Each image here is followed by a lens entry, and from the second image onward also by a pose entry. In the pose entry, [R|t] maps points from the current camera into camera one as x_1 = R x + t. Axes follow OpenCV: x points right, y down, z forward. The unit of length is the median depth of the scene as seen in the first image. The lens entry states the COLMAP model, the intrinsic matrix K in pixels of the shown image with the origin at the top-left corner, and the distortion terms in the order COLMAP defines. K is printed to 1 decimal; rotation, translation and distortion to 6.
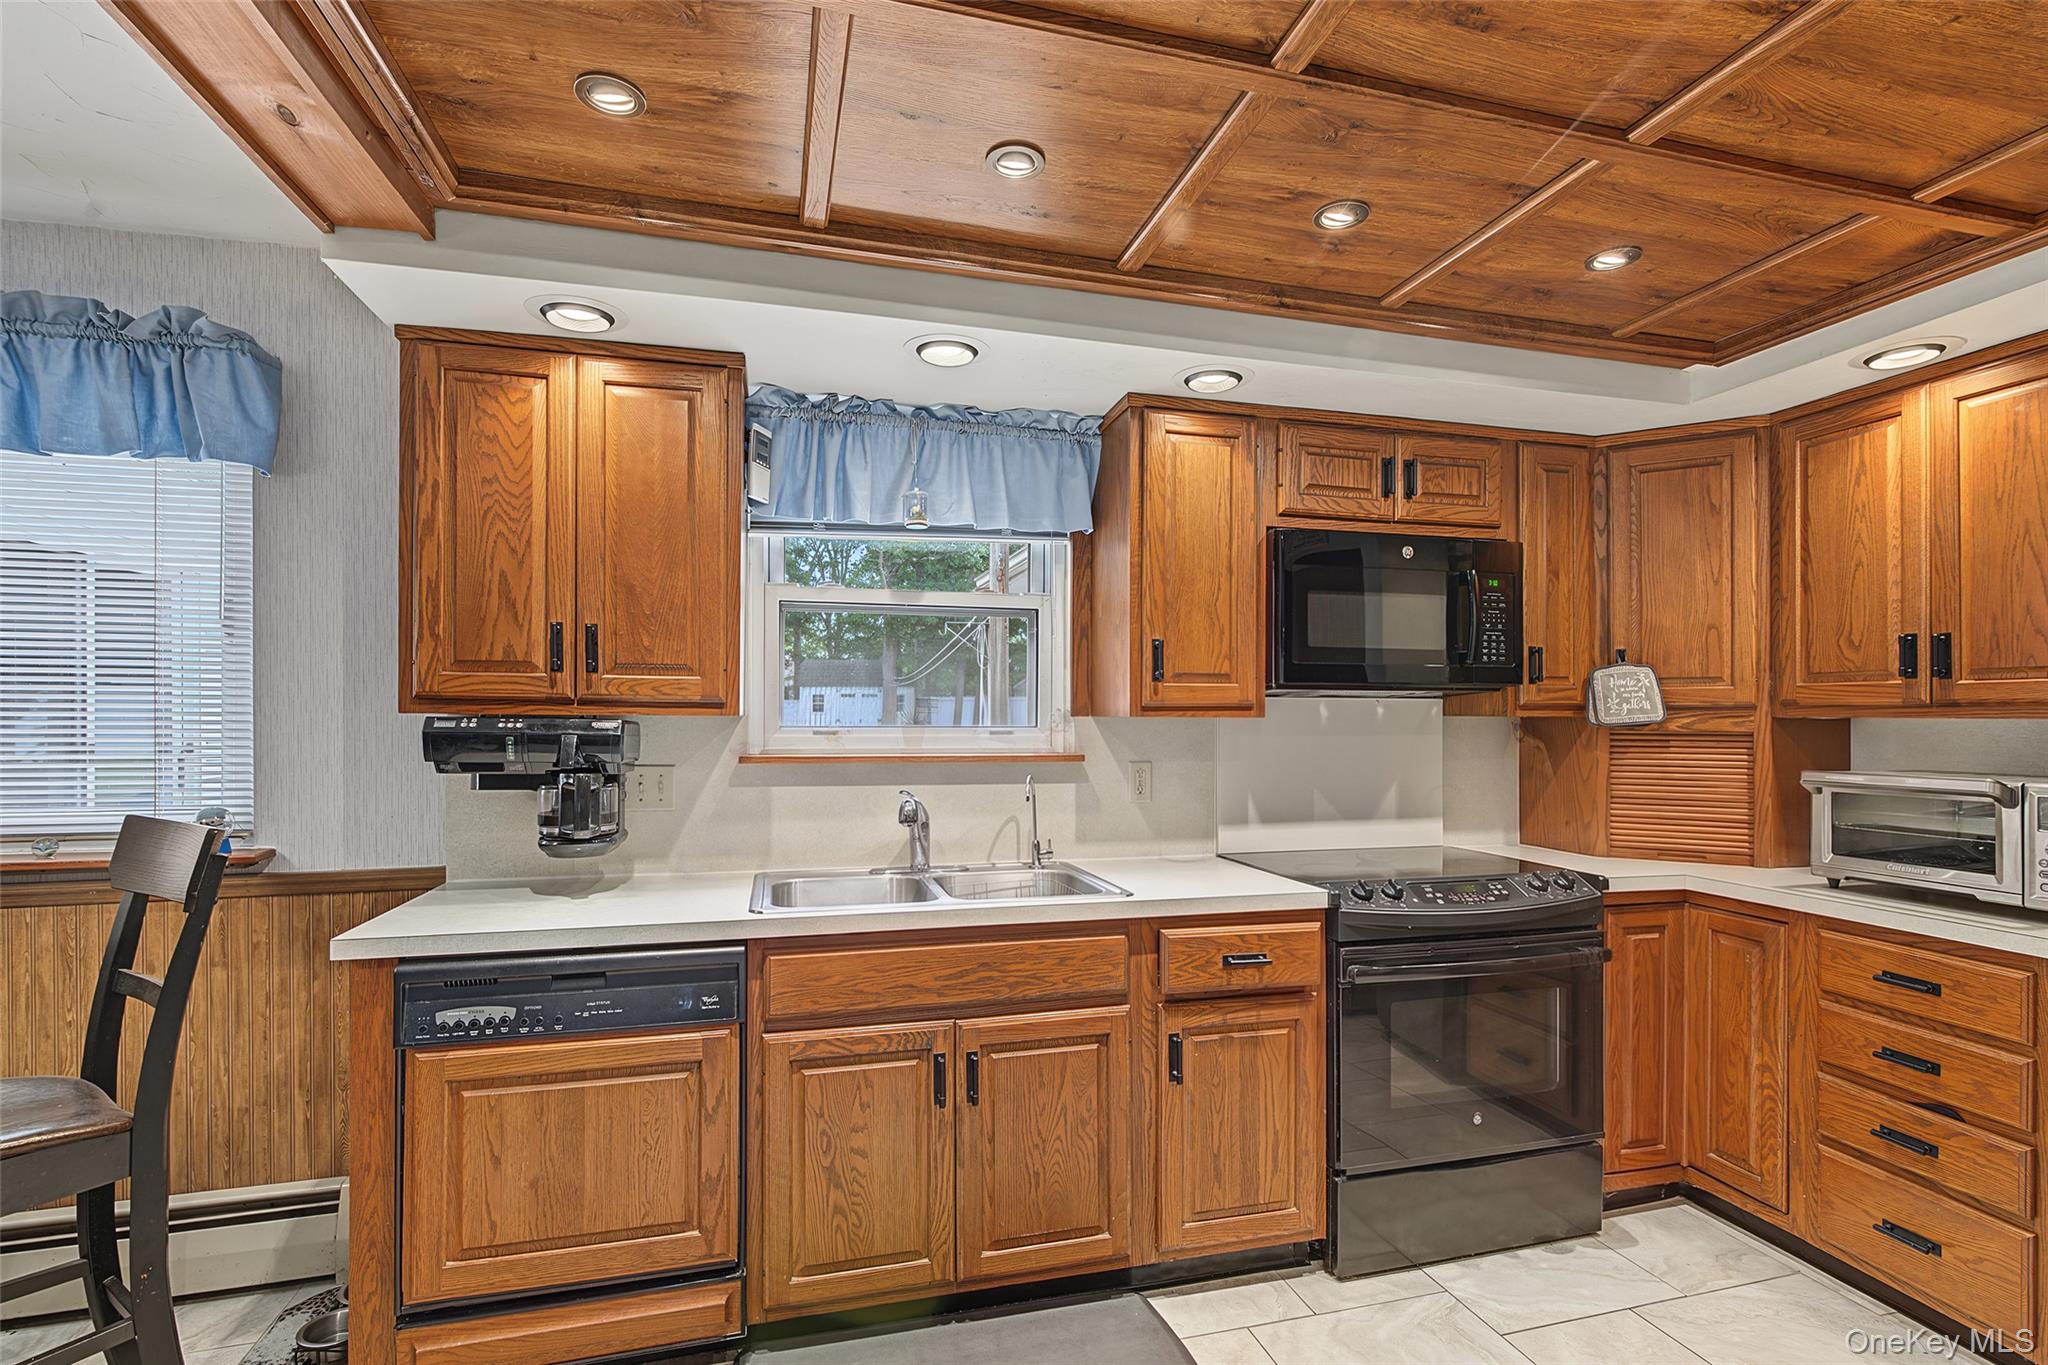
lens RADIAL K [[945.5, 0, 1028.9], [0, 945.5, 696.6], [0, 0, 1]] dist [-0.001243, -0.000347]
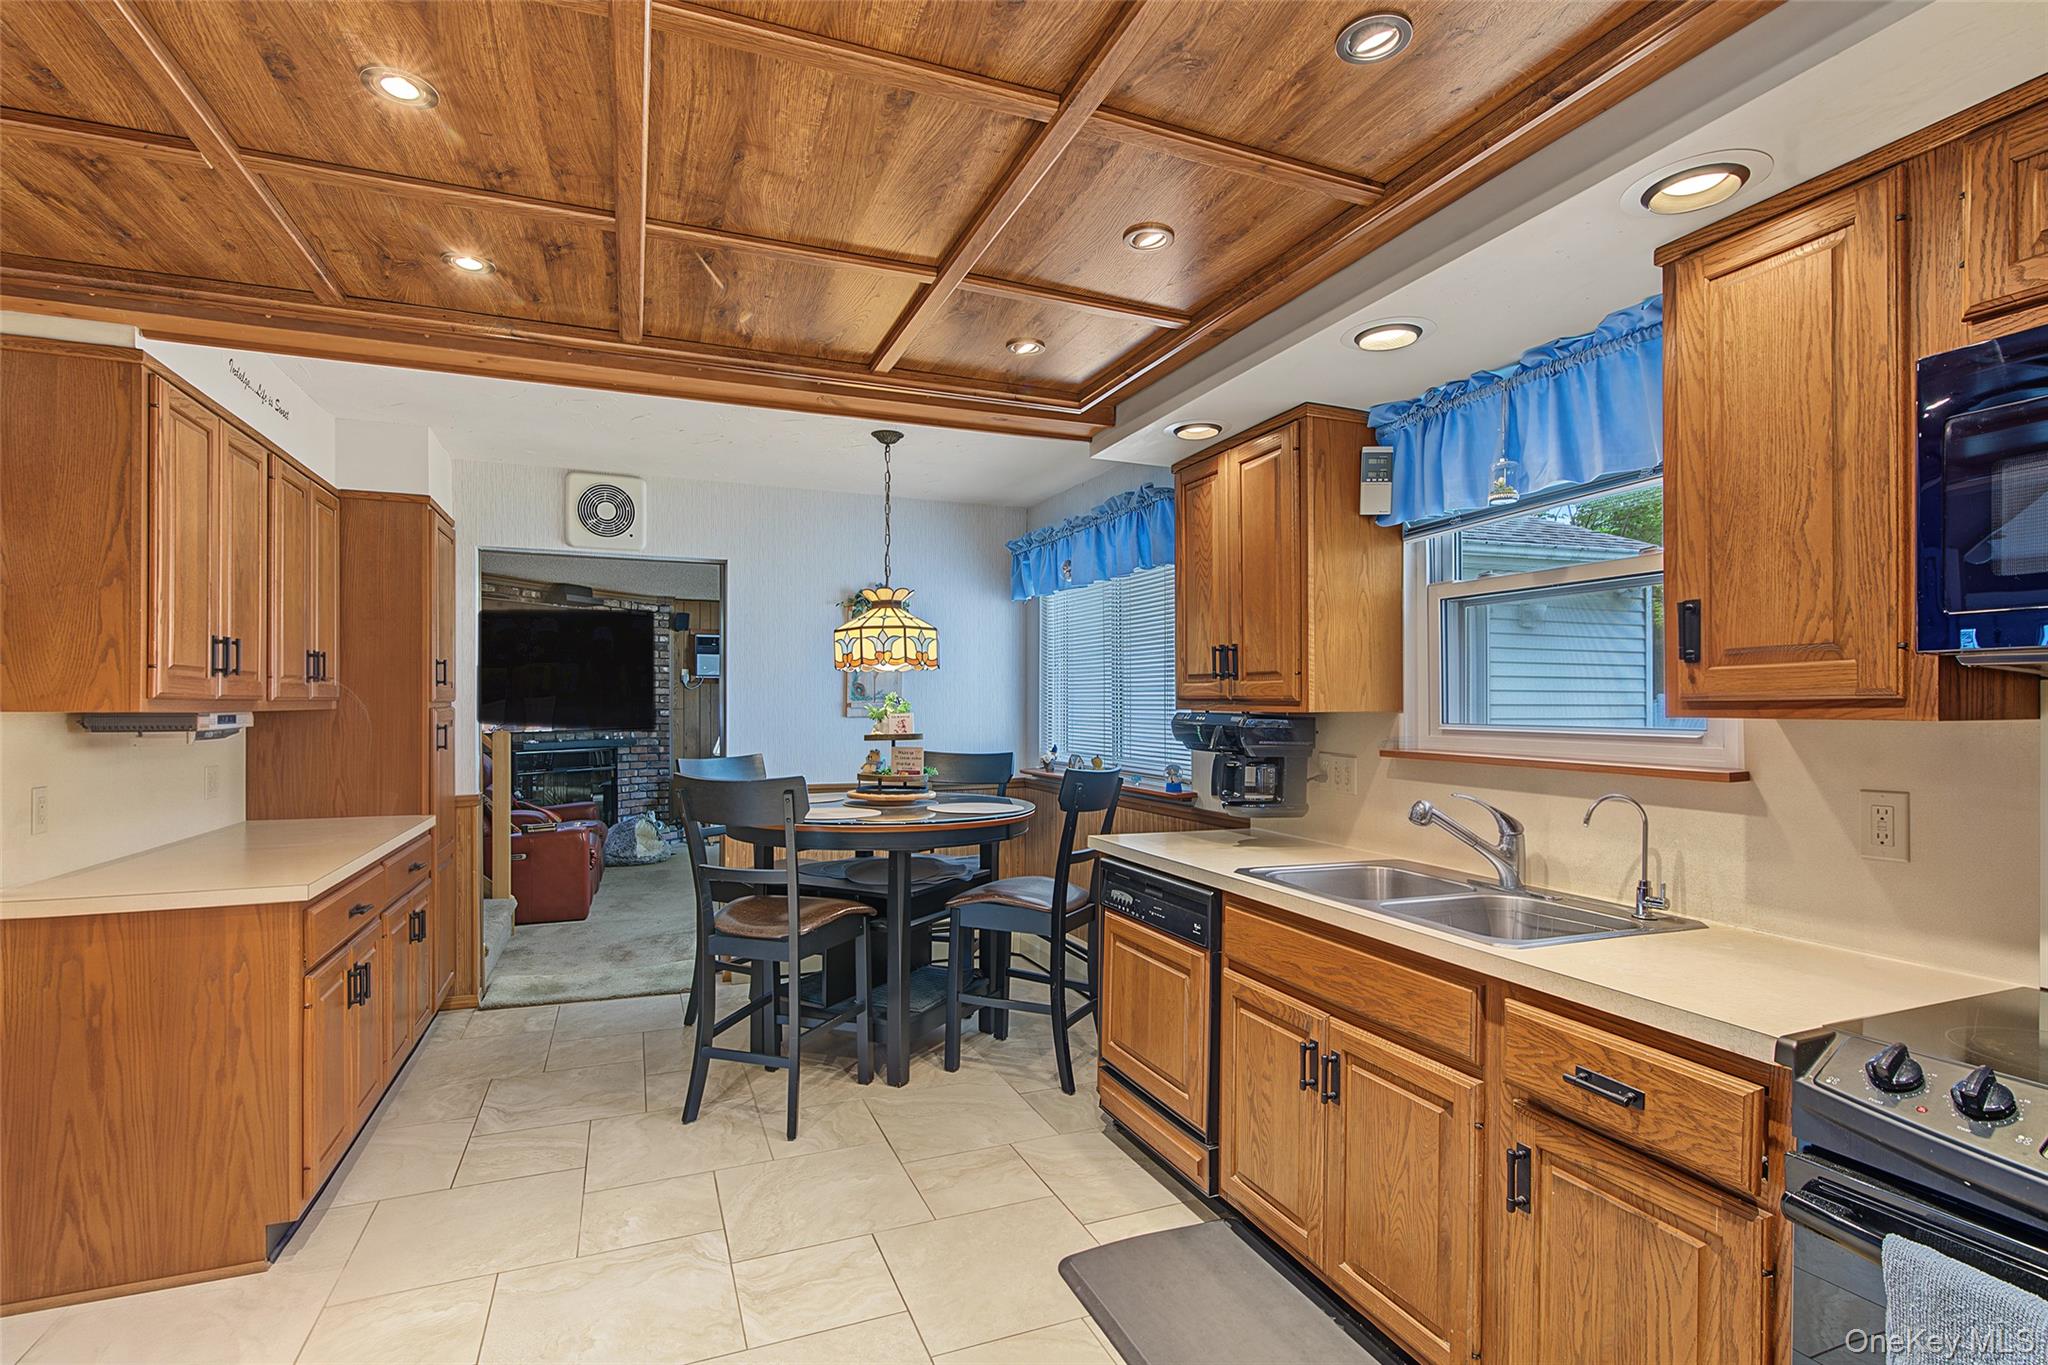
lens RADIAL K [[967.0, 0, 1030.5], [0, 967.0, 681.6], [0, 0, 1]] dist [-0.000735, -0.000356]
pose [[0.129507, -0.027490, -0.991197, 0.874737], [0.014149, 0.999565, -0.025873, 0.008189], [0.991478, -0.010674, 0.129840, 0.531148]]
